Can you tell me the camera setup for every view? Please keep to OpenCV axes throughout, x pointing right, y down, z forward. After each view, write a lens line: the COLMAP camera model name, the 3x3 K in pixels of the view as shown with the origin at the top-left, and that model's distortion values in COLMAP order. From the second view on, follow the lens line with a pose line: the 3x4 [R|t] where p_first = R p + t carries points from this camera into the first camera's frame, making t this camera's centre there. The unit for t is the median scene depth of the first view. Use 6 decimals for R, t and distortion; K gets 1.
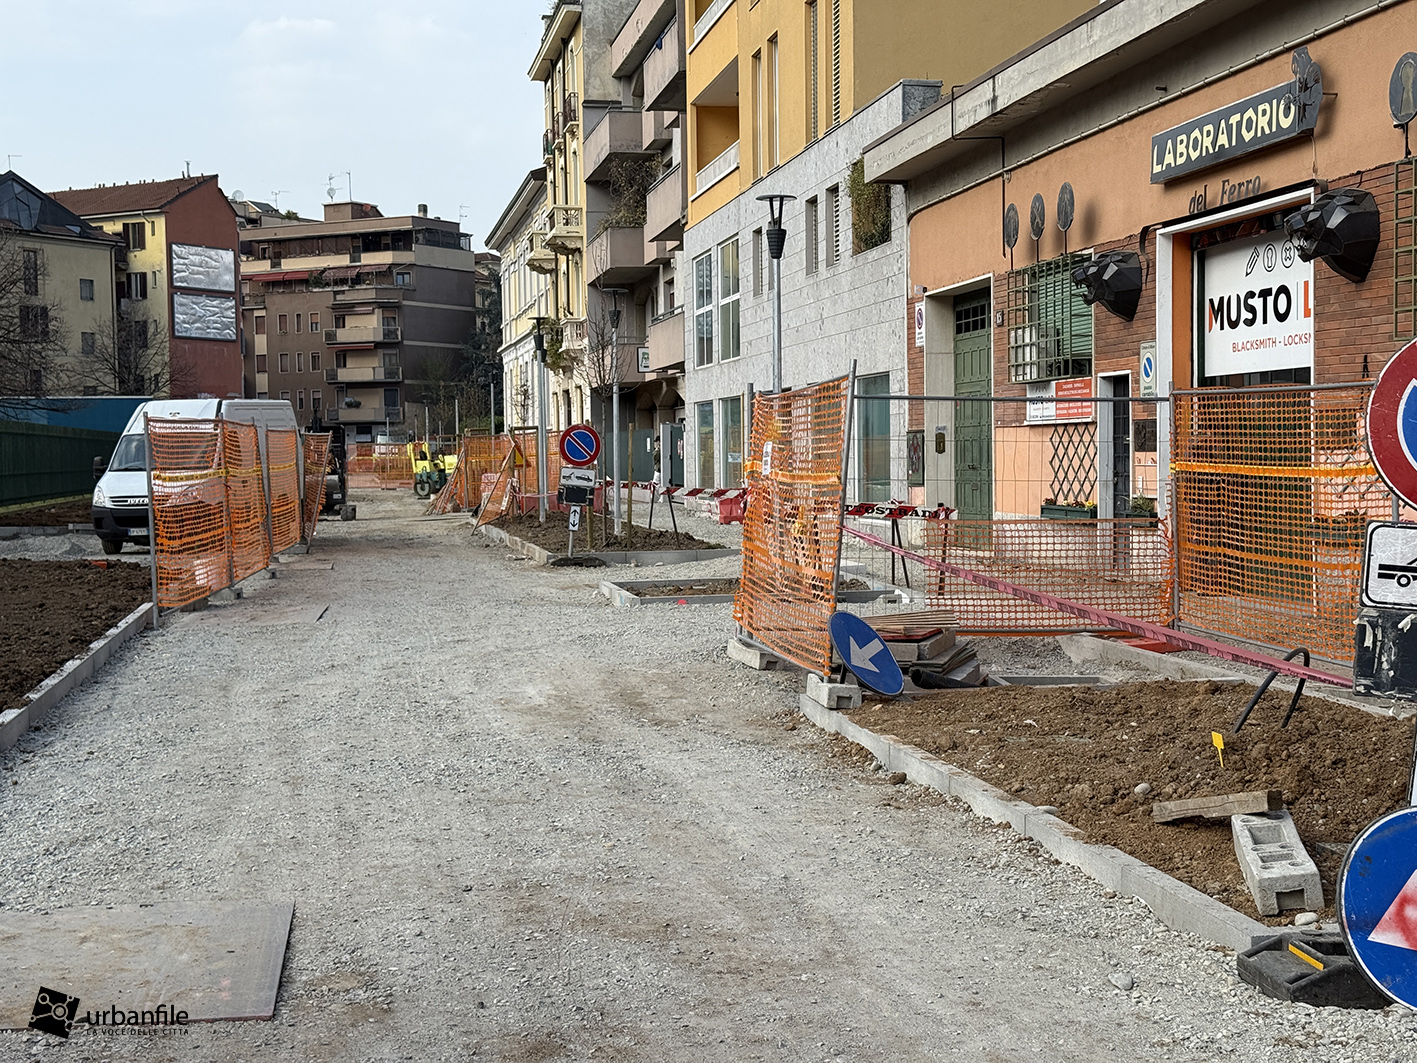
lens RADIAL K [[1972.7, 0, 708.5], [0, 1972.7, 531.5], [0, 0, 1]] dist [0.169619, -0.267292]
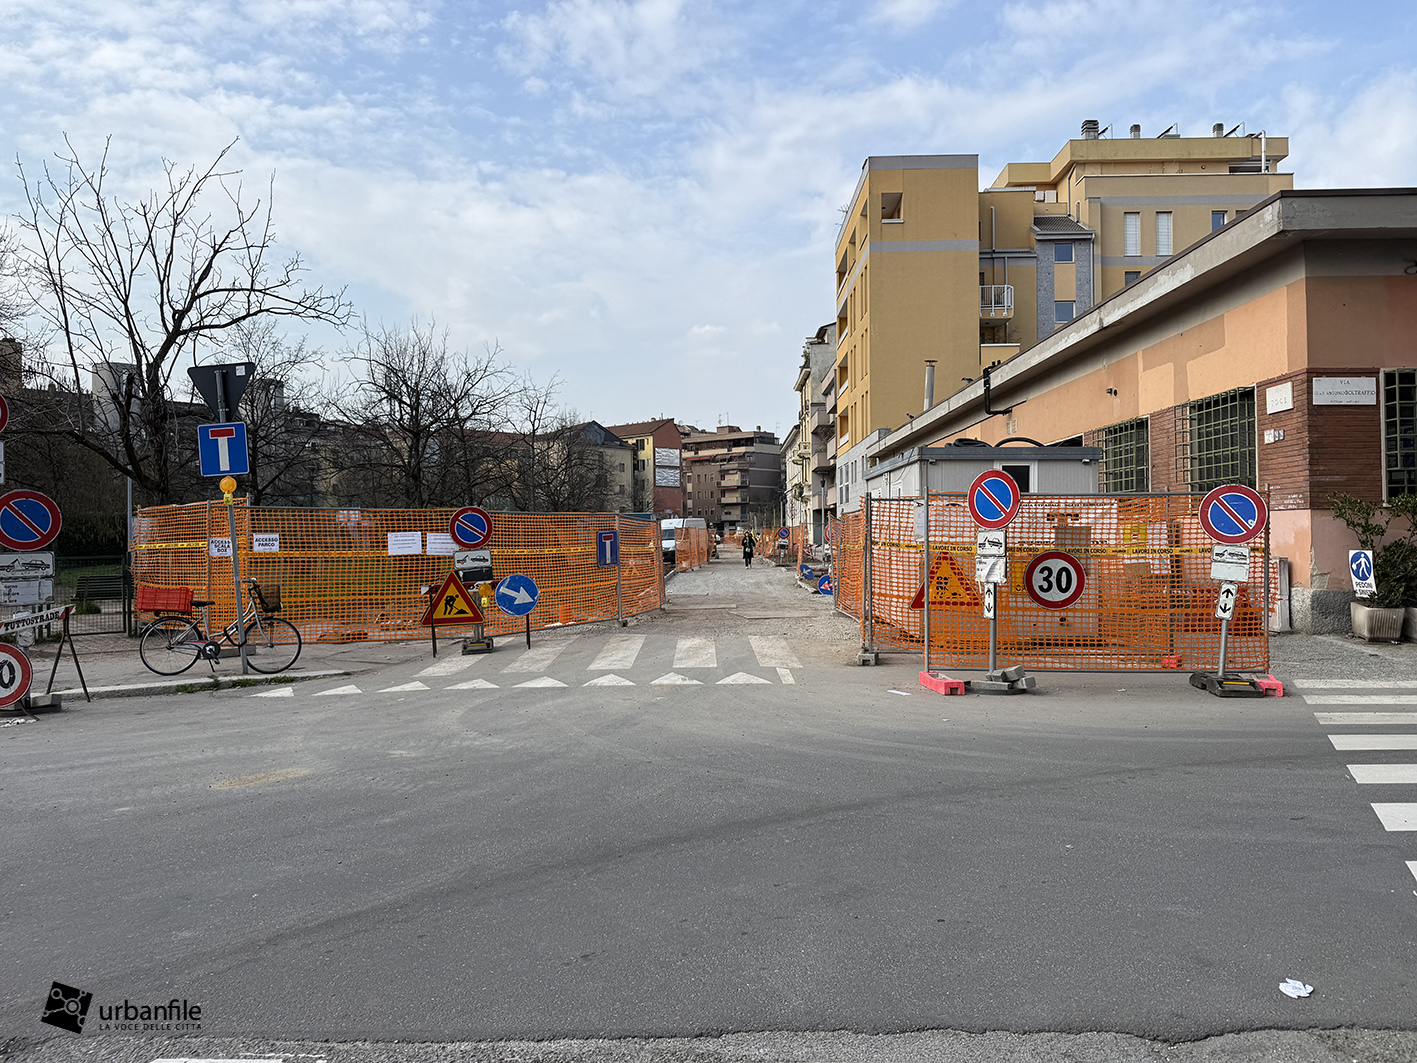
lens RADIAL K [[982.7, 0, 704.5], [0, 982.7, 553.3], [0, 0, 1]] dist [0.124307, -0.218118]
pose [[0.979534, 0.004722, -0.201224, 0.114102], [-0.008679, 0.999786, -0.018789, 0.021085], [0.201093, 0.020151, 0.979365, -0.575592]]
